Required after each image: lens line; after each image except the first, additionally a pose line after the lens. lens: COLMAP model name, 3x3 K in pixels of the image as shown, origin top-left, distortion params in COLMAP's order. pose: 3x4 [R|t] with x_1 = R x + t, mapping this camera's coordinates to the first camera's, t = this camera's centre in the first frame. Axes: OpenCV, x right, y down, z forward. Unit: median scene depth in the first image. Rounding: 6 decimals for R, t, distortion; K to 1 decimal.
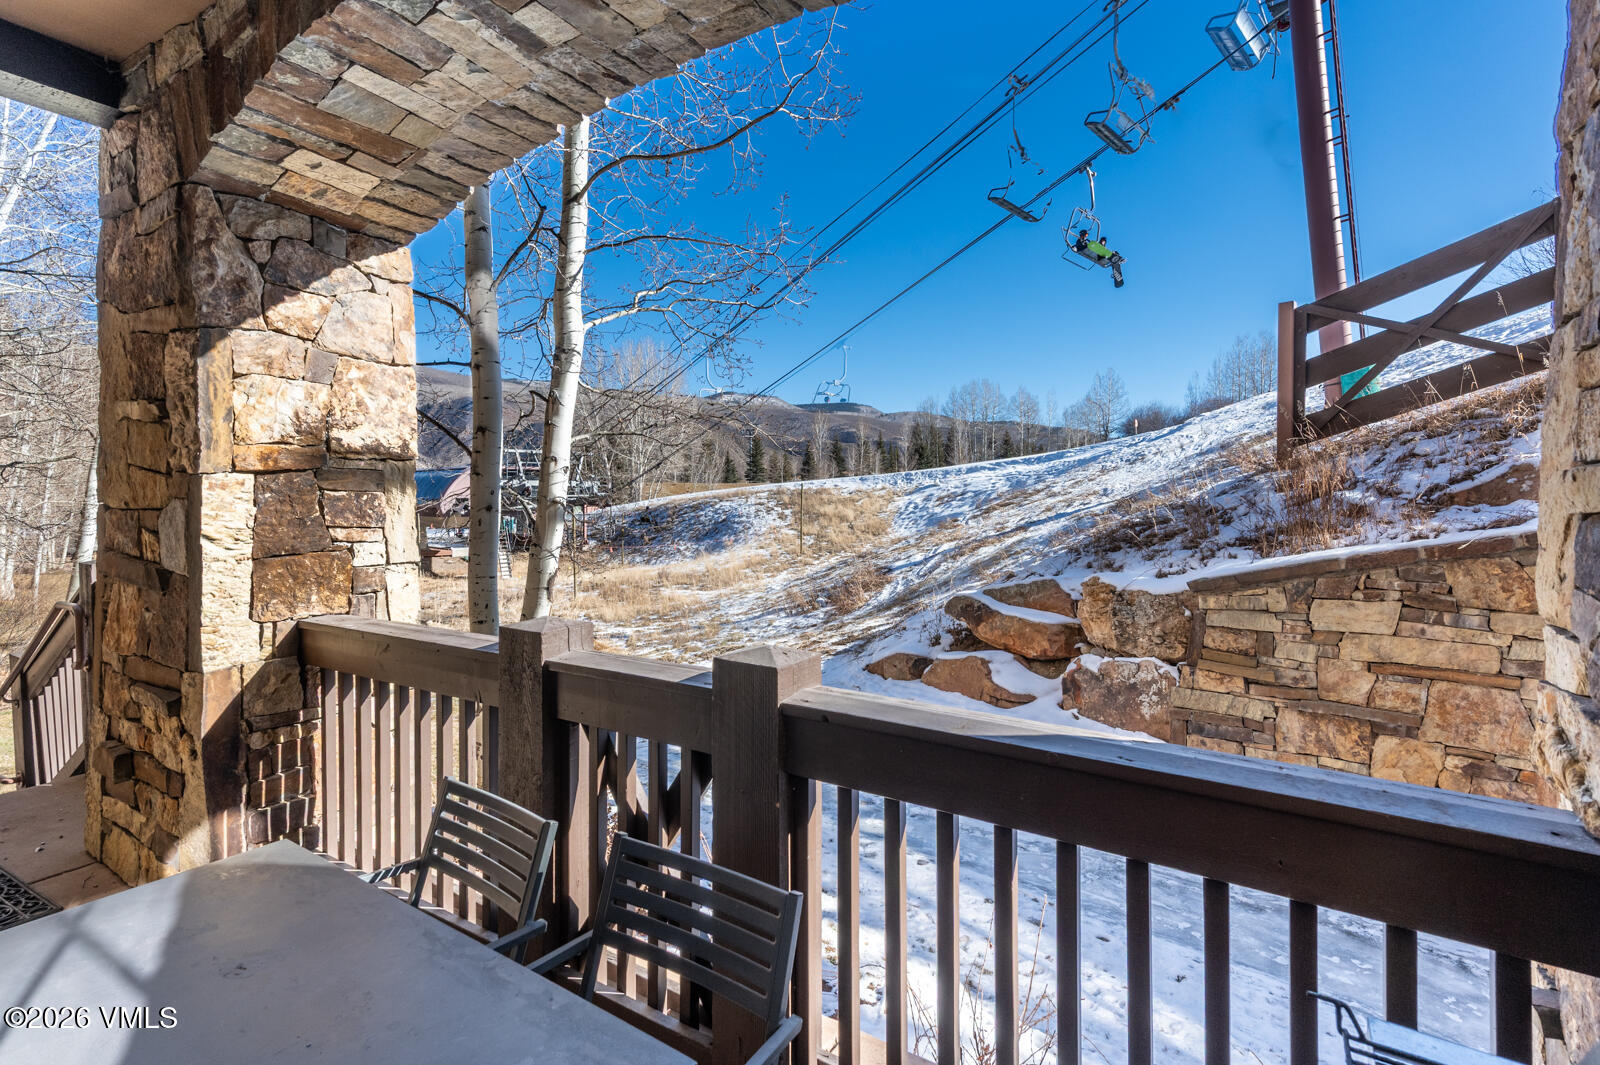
lens RADIAL K [[754.8, 0, 804.9], [0, 754.8, 510.3], [0, 0, 1]] dist [0.016938, -0.001149]
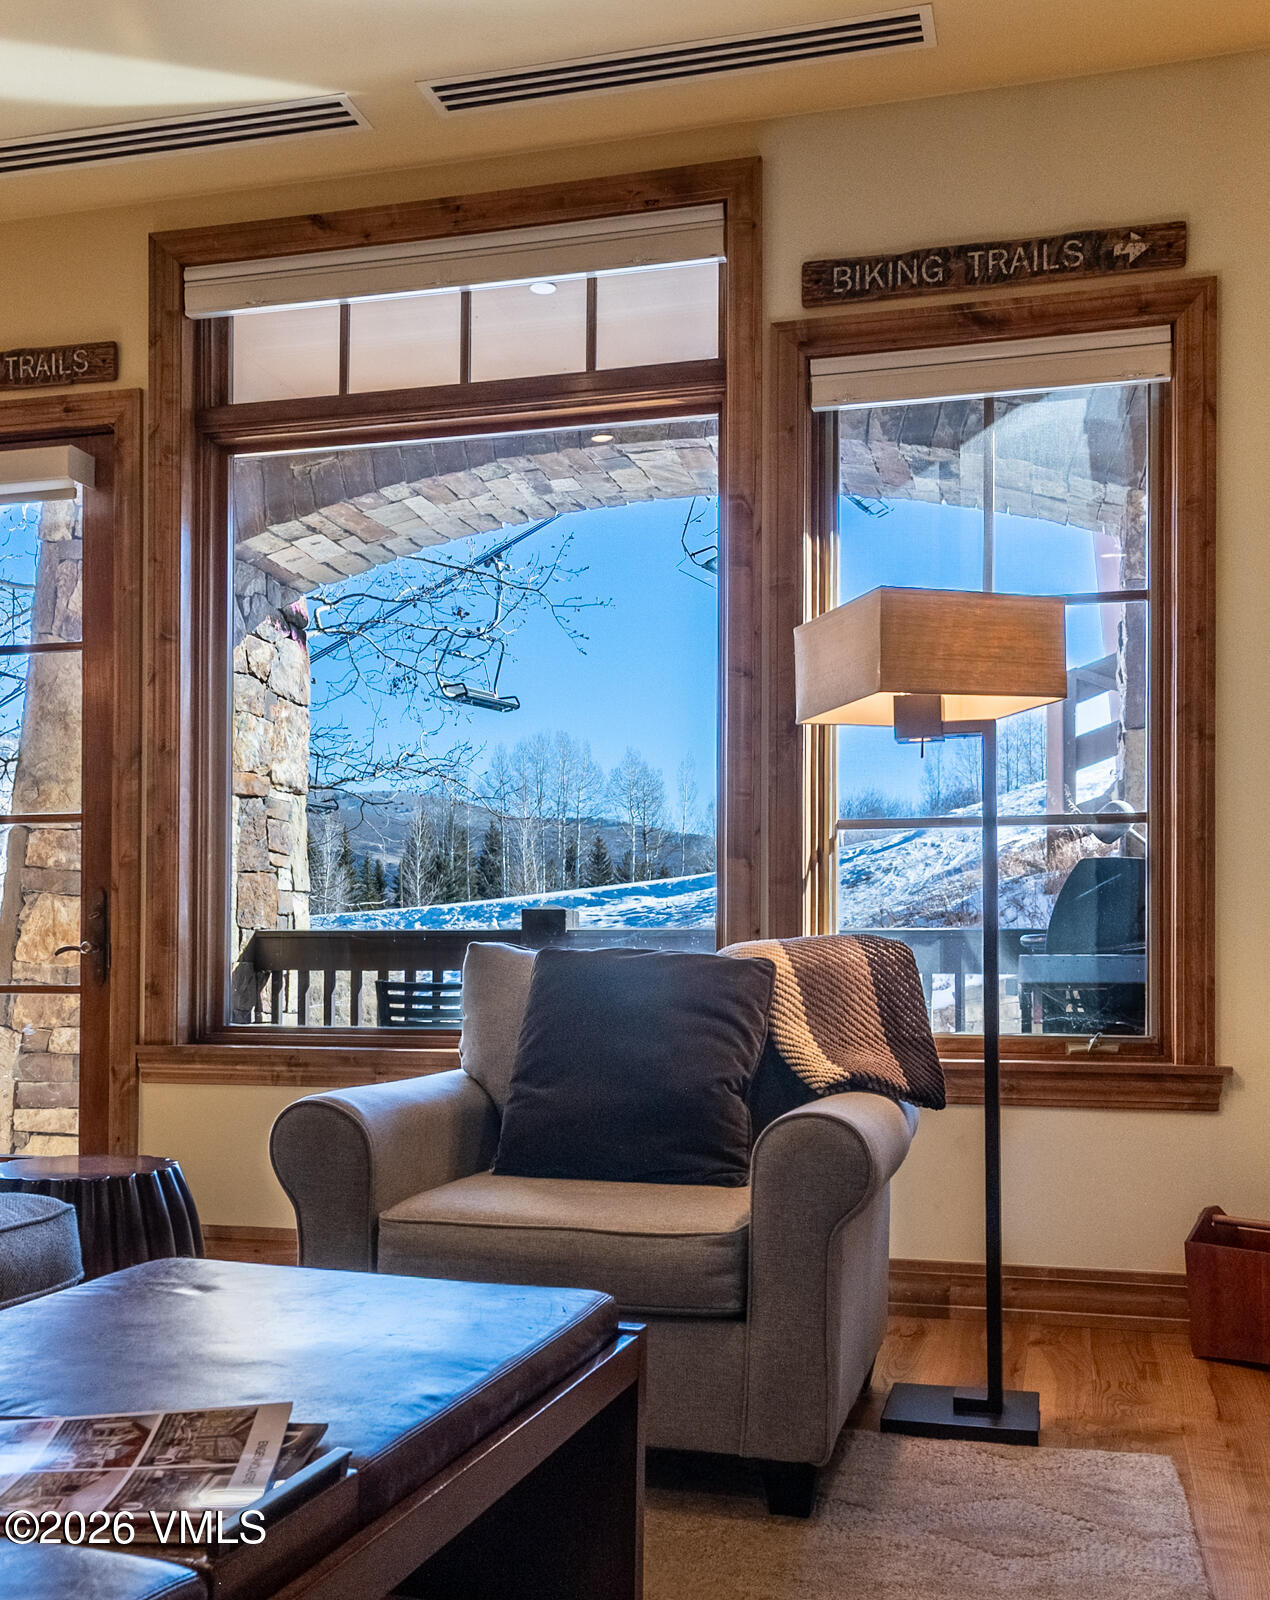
lens RADIAL K [[1586.7, 0, 625.5], [0, 1586.7, 952.3], [0, 0, 1]] dist [0.014912, 0.000000]
pose [[0.960530, 0.011191, 0.277951, -0.407423], [-0.003088, 0.999558, -0.029572, 0.125877], [-0.278159, 0.027546, 0.960140, -0.722371]]
